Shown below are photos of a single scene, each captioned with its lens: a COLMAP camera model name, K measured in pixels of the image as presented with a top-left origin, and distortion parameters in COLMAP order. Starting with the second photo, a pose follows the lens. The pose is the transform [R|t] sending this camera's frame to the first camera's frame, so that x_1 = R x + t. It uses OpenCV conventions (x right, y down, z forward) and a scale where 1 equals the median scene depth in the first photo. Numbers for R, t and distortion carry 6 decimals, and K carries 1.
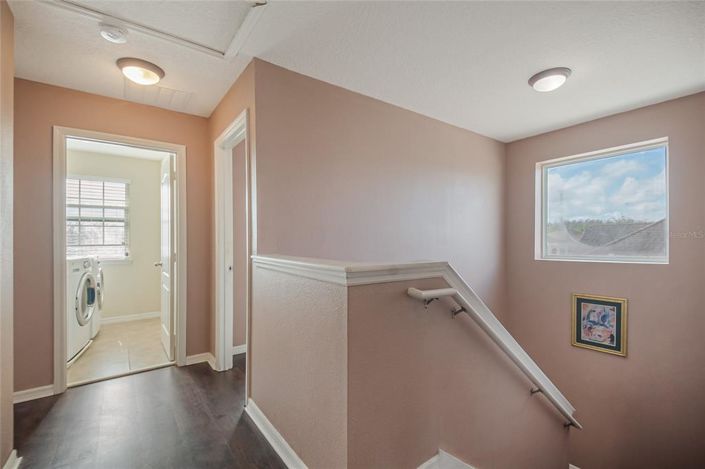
lens RADIAL K [[308.7, 0, 357.7], [0, 308.7, 231.0], [0, 0, 1]] dist [0.012120, -0.015866]
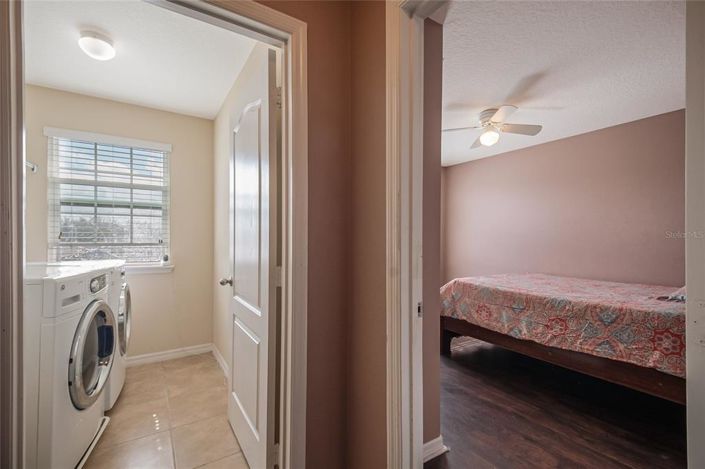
lens RADIAL K [[308.7, 0, 363.7], [0, 308.7, 226.8], [0, 0, 1]] dist [0.012120, -0.015866]
pose [[0.998419, 0.005024, -0.055976, -0.323566], [-0.005125, 0.999985, -0.001668, 0.008143], [0.055967, 0.001952, 0.998431, 0.409266]]
